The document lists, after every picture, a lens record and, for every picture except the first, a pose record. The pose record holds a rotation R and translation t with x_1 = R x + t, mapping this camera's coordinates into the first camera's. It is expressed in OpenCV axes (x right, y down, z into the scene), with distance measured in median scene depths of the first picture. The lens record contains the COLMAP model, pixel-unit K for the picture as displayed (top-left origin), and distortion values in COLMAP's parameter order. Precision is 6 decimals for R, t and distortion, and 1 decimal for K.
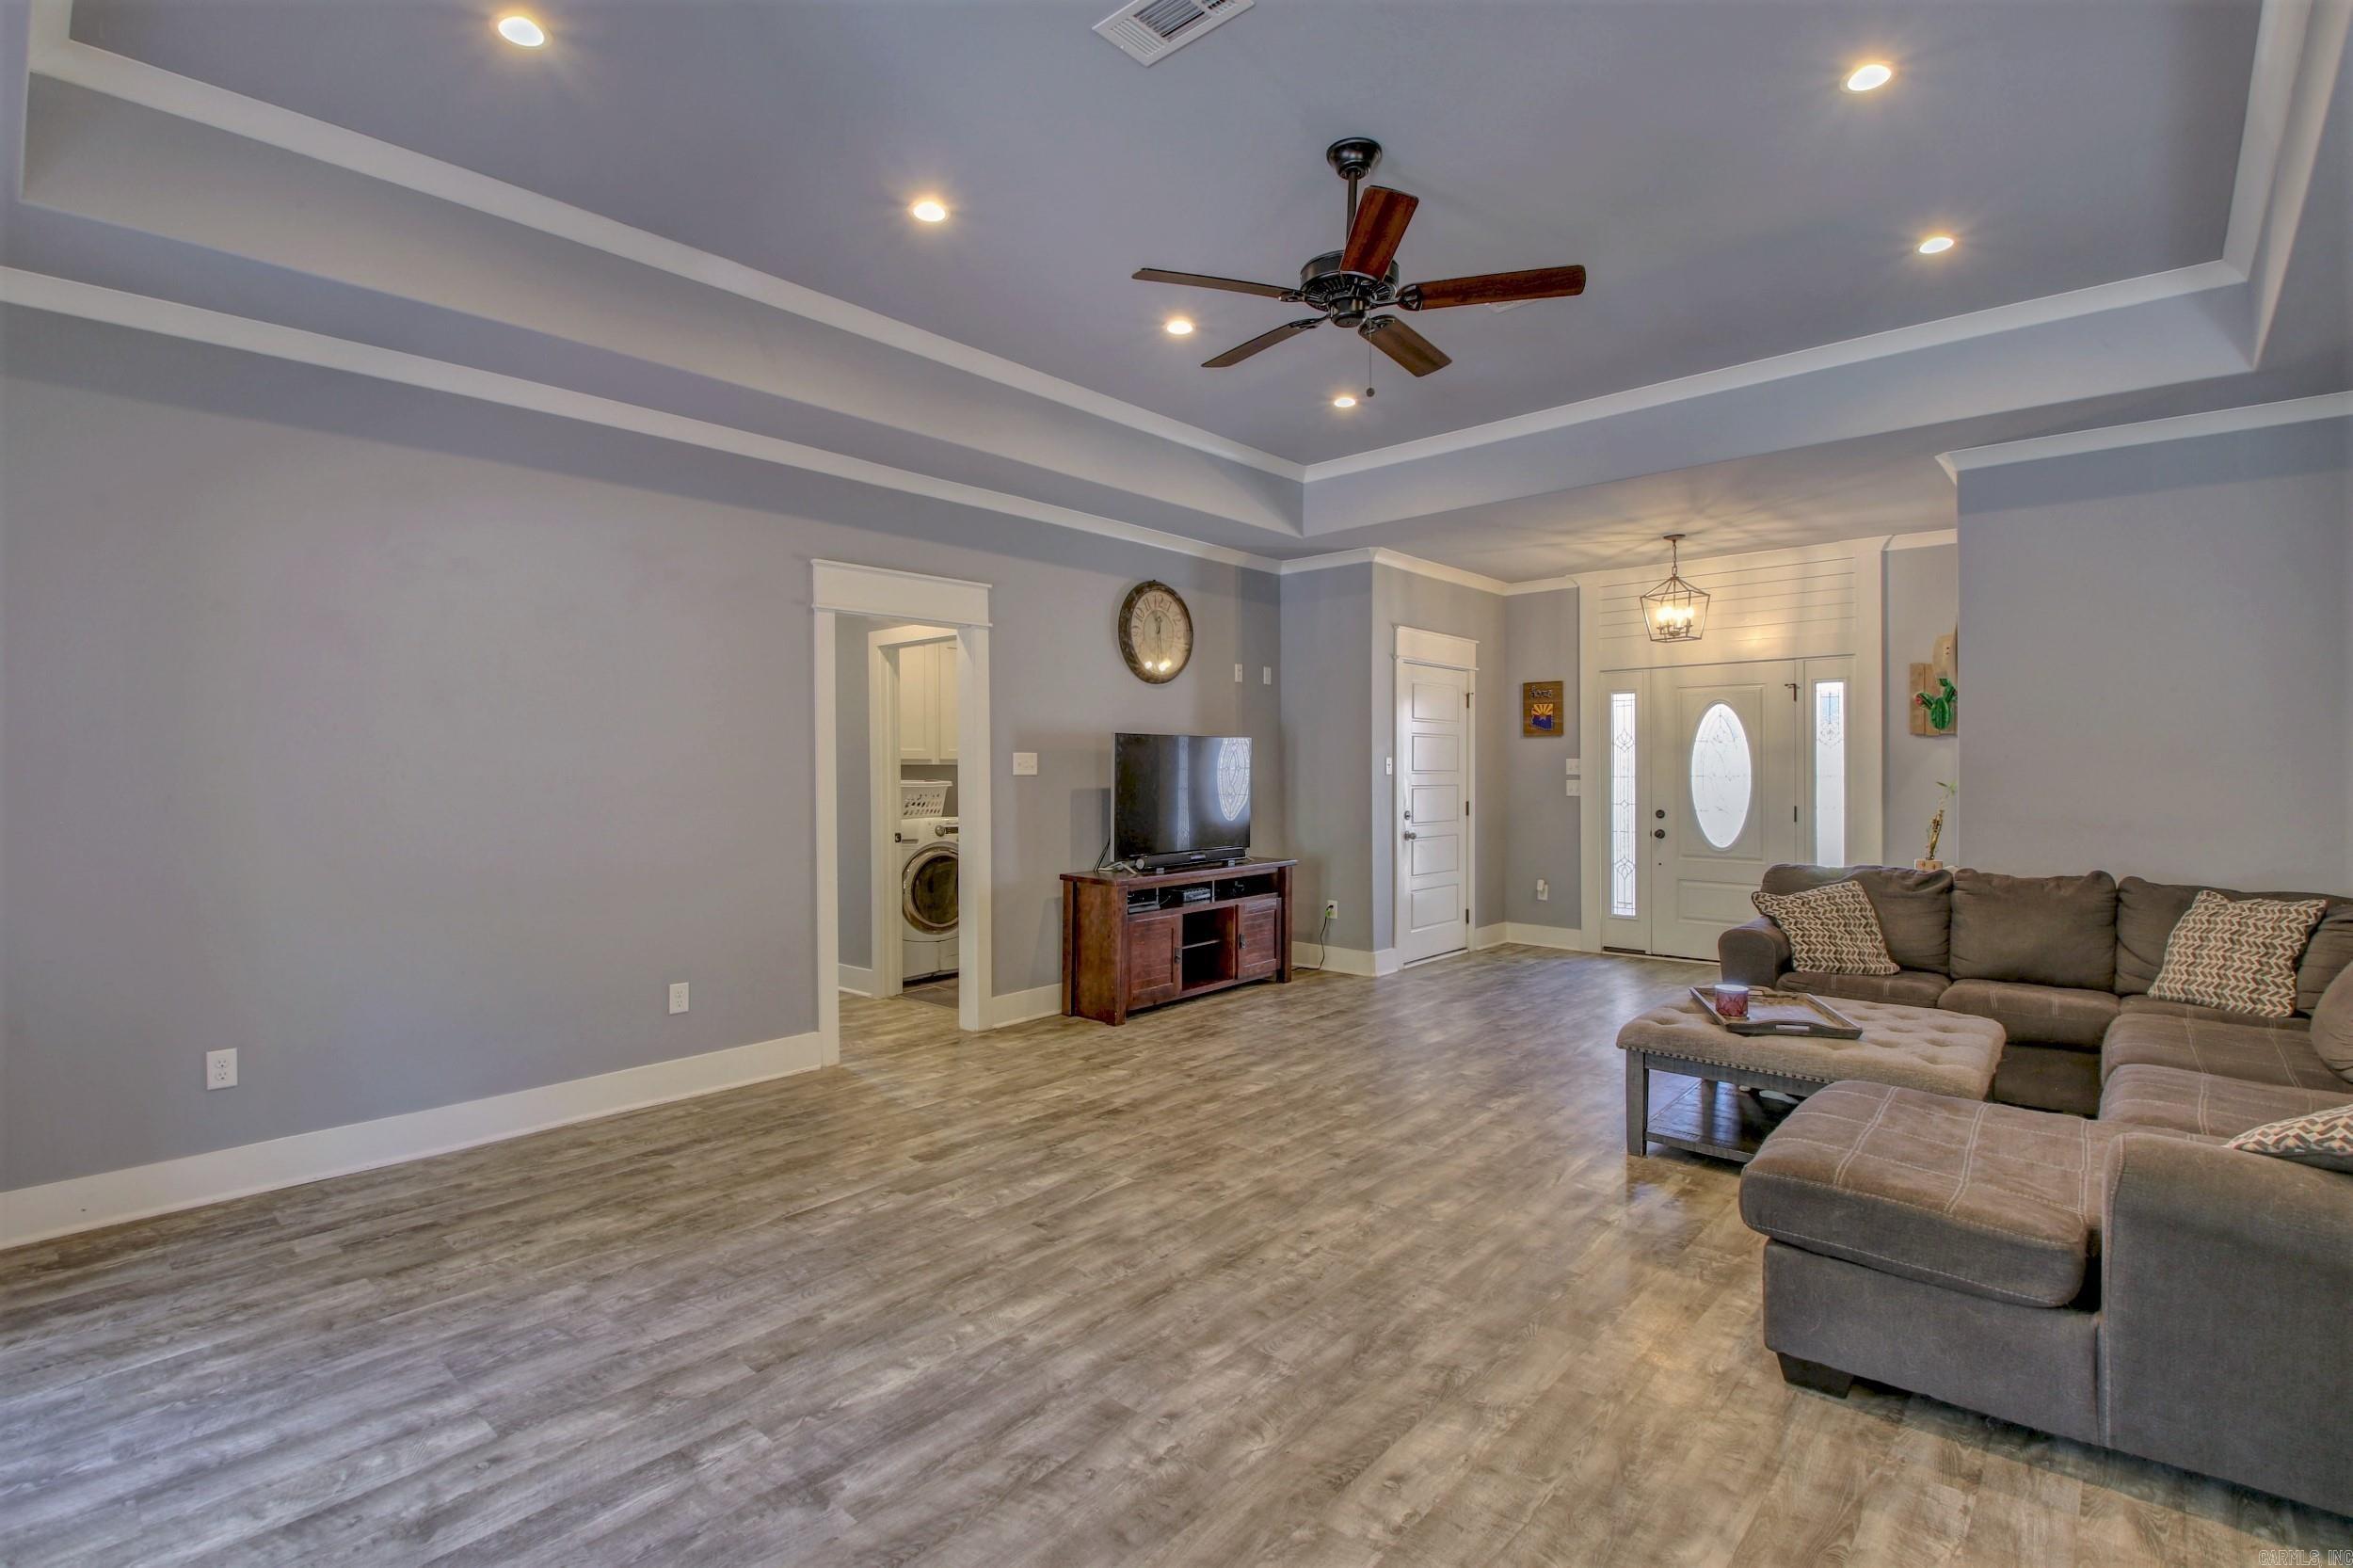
lens RADIAL K [[1107.5, 0, 1179.9], [0, 1107.5, 769.4], [0, 0, 1]] dist [0.019449, -0.029808]
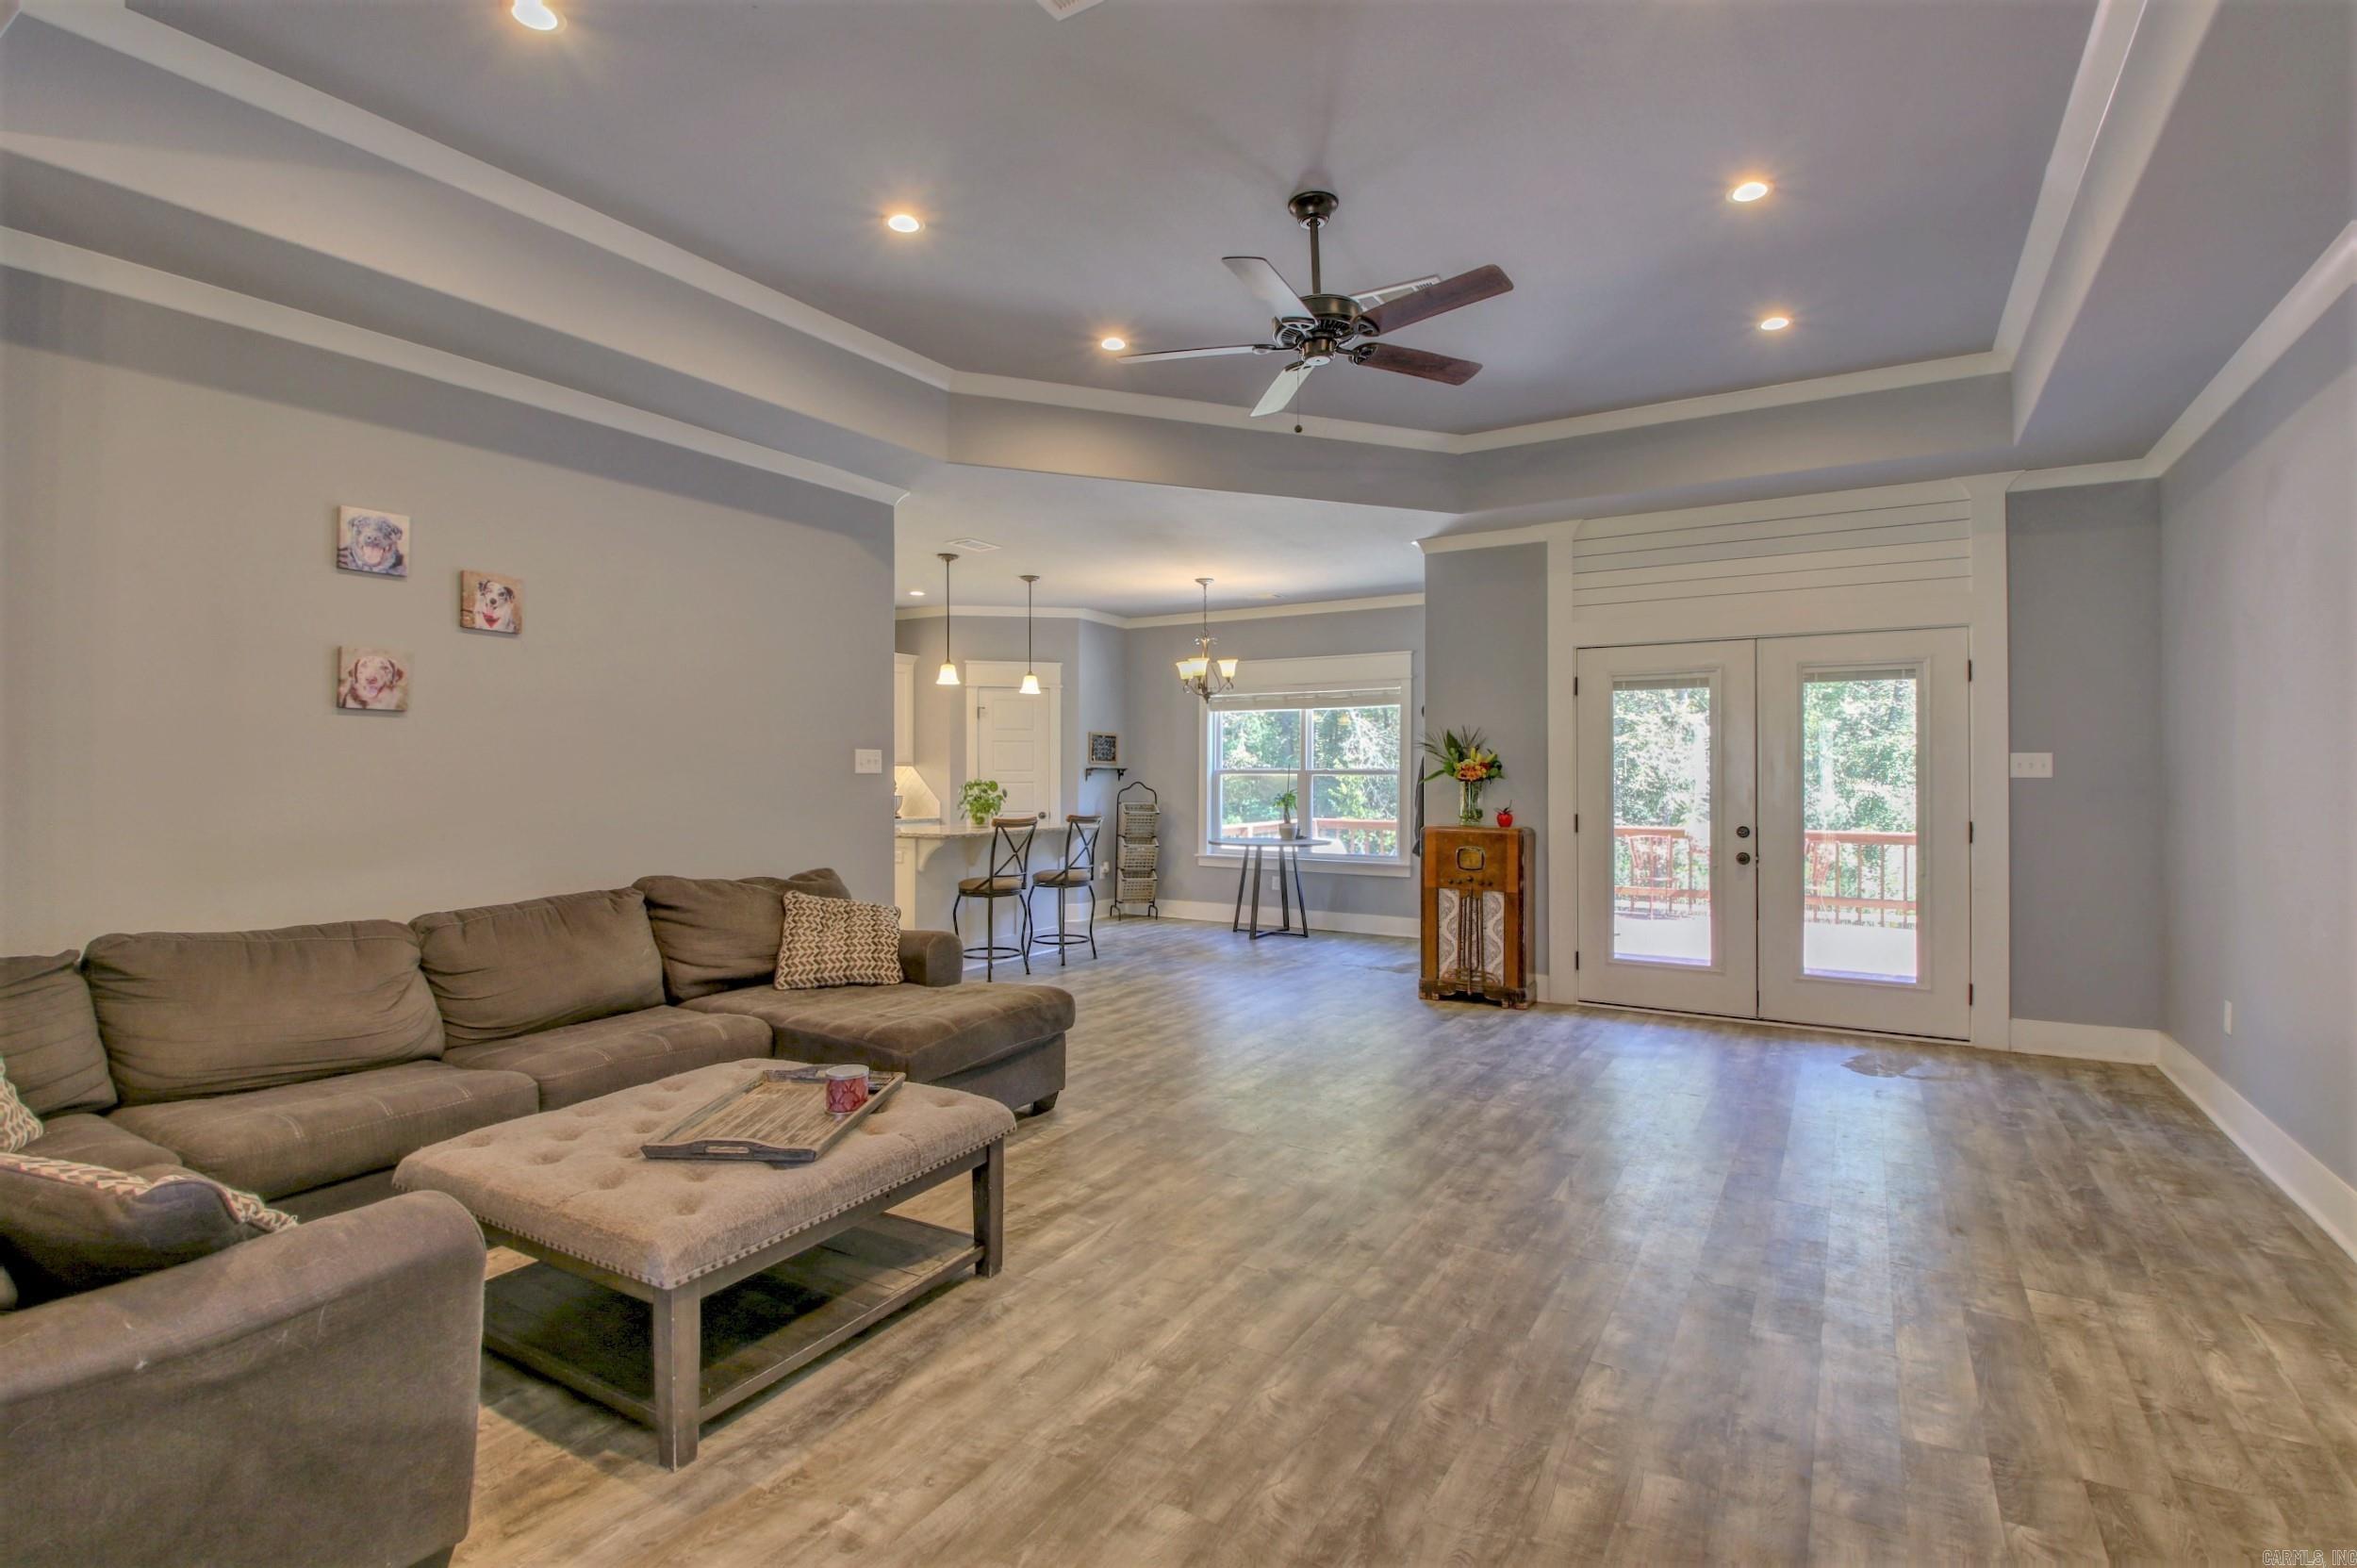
lens RADIAL K [[1085.7, 0, 1201.2], [0, 1085.7, 770.5], [0, 0, 1]] dist [0.015059, -0.026515]
pose [[-0.980850, 0.002708, -0.194745, 0.409980], [0.002906, 0.999996, -0.000730, 0.001025], [0.194742, -0.001282, -0.980854, 1.748199]]
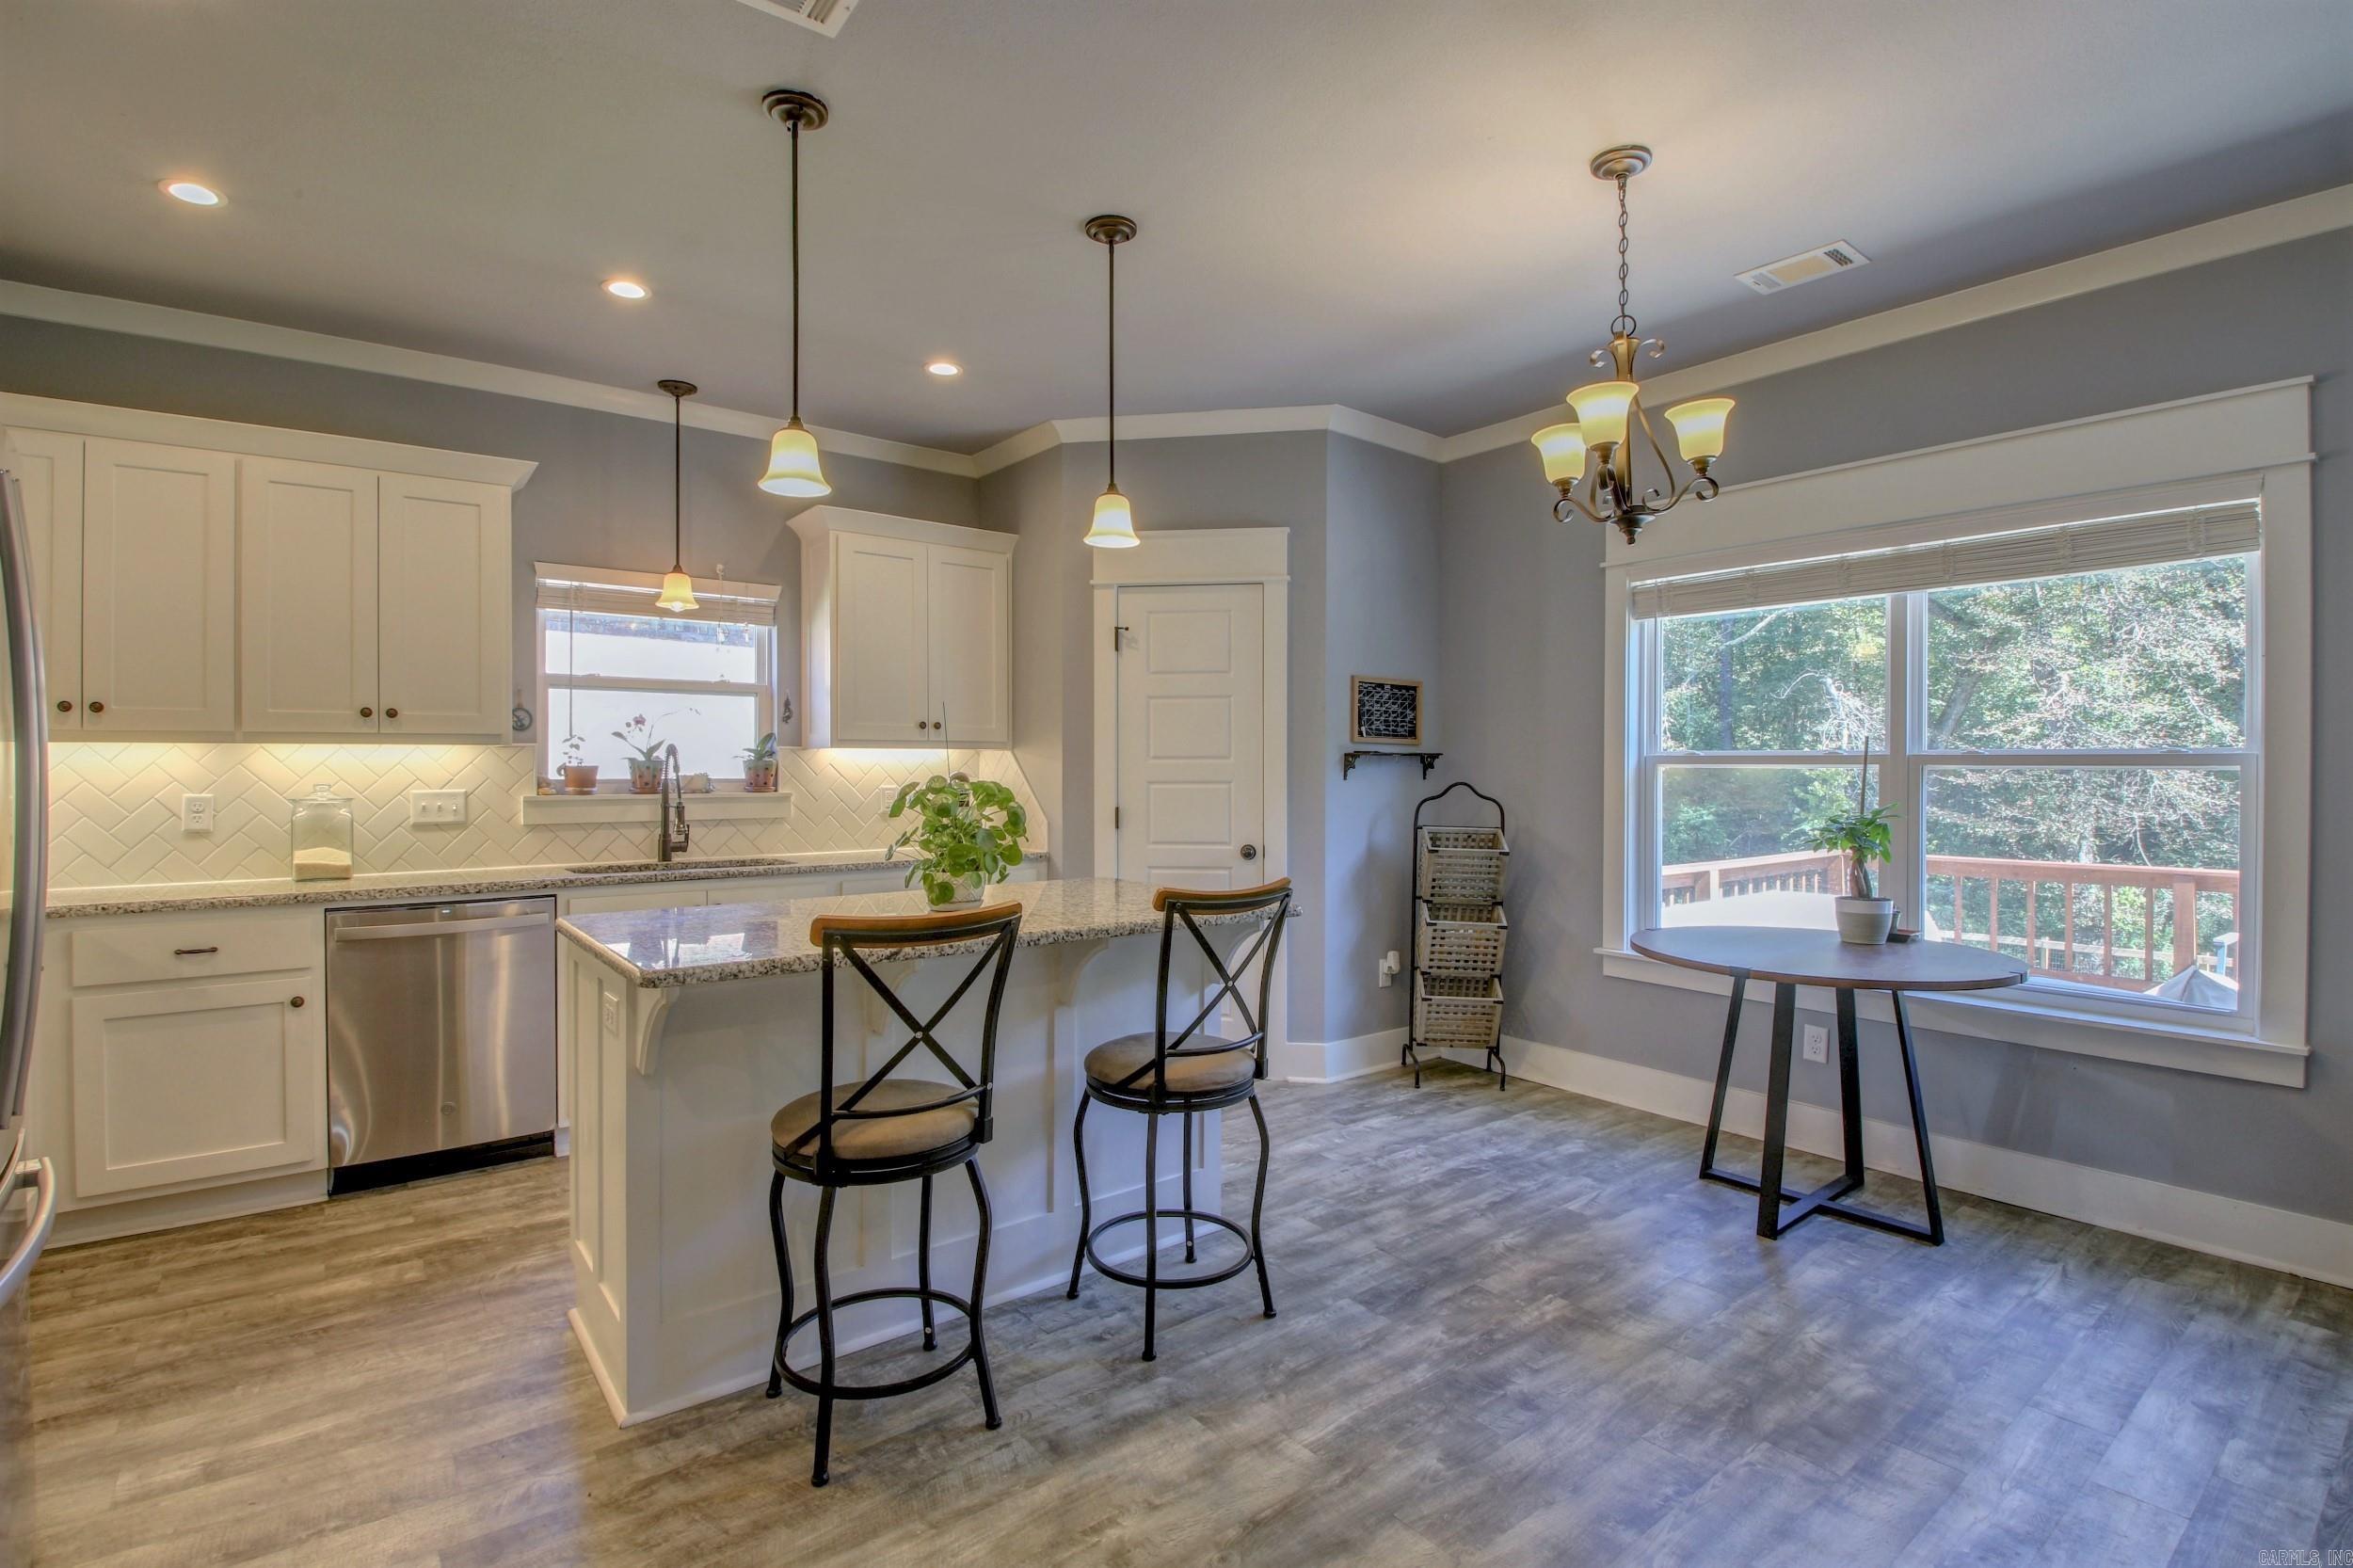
lens RADIAL K [[1107.5, 0, 1179.9], [0, 1107.5, 769.4], [0, 0, 1]] dist [0.019449, -0.029808]
pose [[-0.985331, 0.002511, 0.170634, 0.147249], [0.003128, 0.999990, 0.003349, 0.006944], [-0.170624, 0.003833, -0.985329, 0.413810]]
